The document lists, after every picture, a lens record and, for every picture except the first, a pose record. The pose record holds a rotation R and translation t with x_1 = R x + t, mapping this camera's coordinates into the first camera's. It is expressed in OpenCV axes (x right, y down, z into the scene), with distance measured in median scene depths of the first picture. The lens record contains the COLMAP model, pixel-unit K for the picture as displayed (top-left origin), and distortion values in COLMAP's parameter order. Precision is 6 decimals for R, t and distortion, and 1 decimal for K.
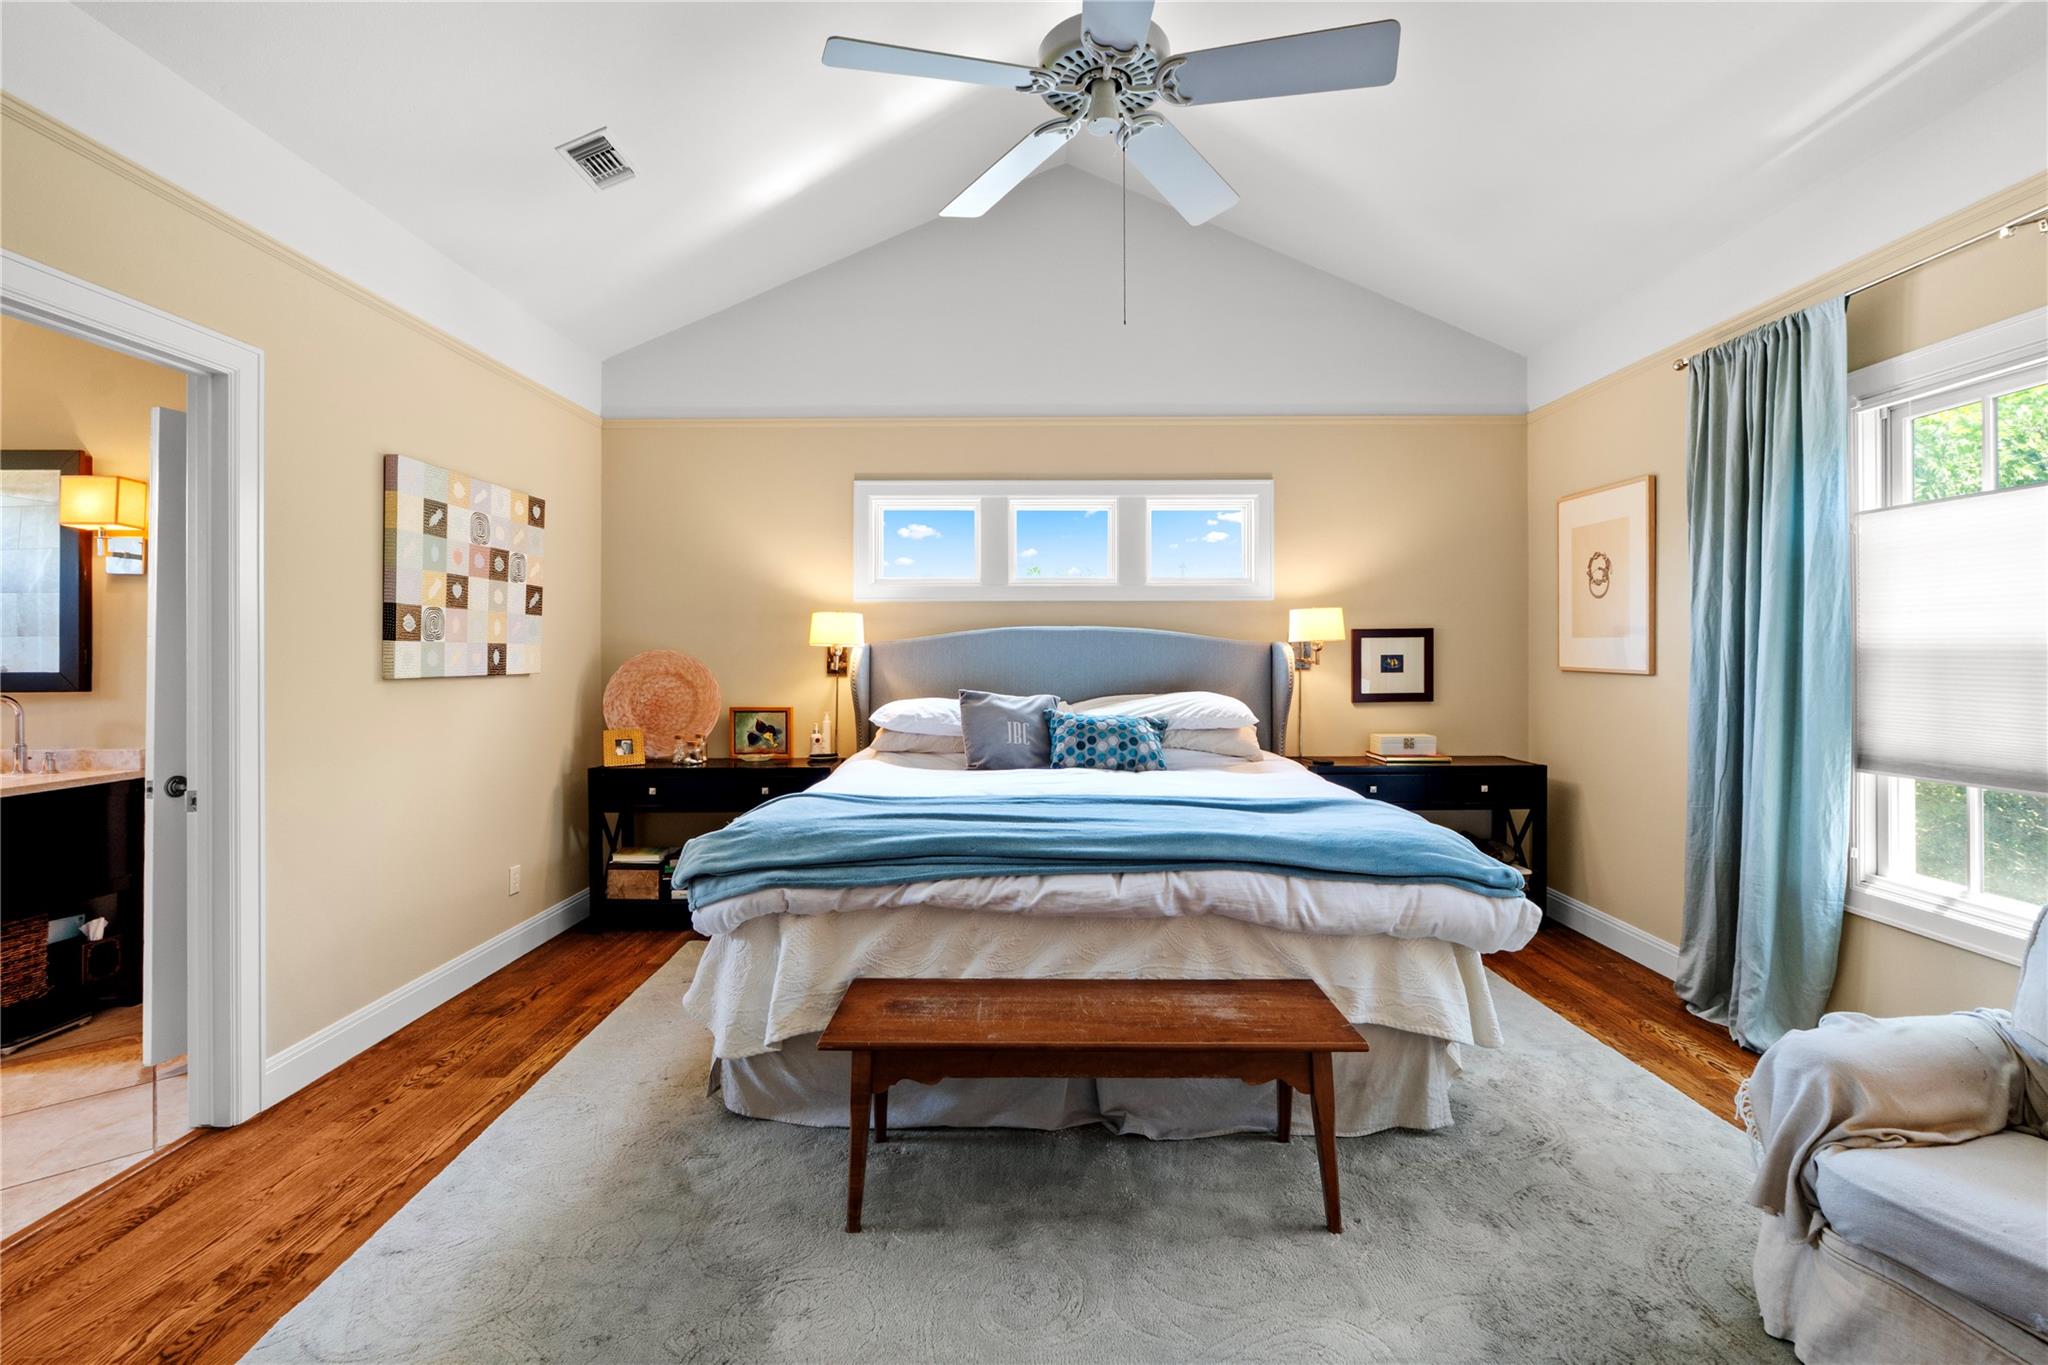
lens RADIAL K [[886.5, 0, 1006.0], [0, 886.5, 648.6], [0, 0, 1]] dist [-0.008894, 0.001072]
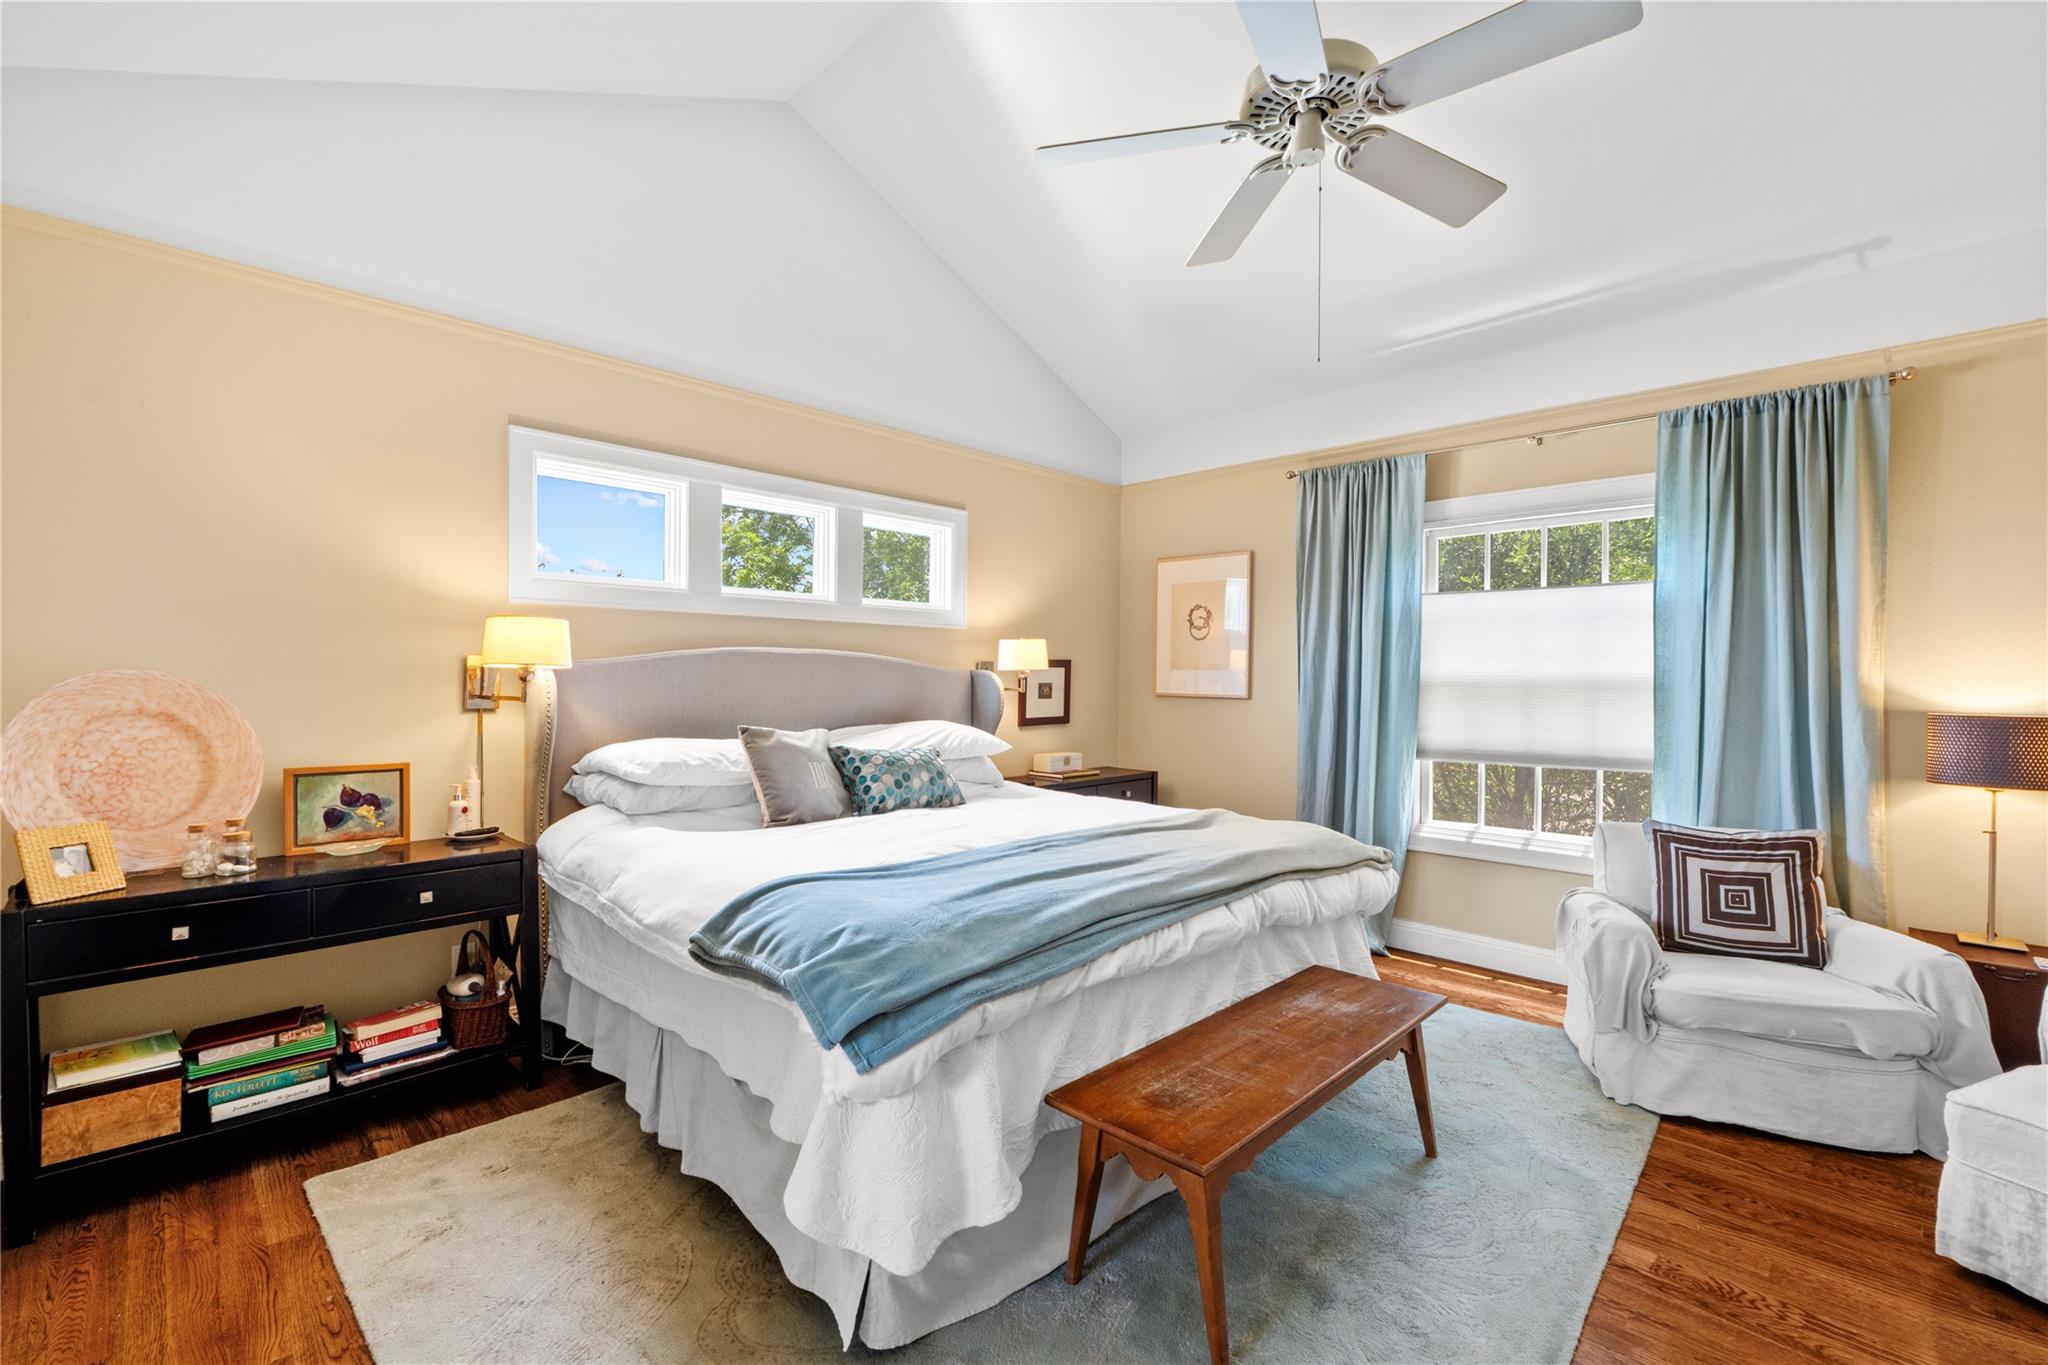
lens RADIAL K [[886.5, 0, 1017.6], [0, 886.5, 692.2], [0, 0, 1]] dist [-0.008894, 0.001072]
pose [[0.698984, -0.004217, 0.715125, -0.443463], [-0.010158, 0.999823, 0.015824, 0.001528], [-0.715065, -0.018325, 0.698818, 0.280246]]
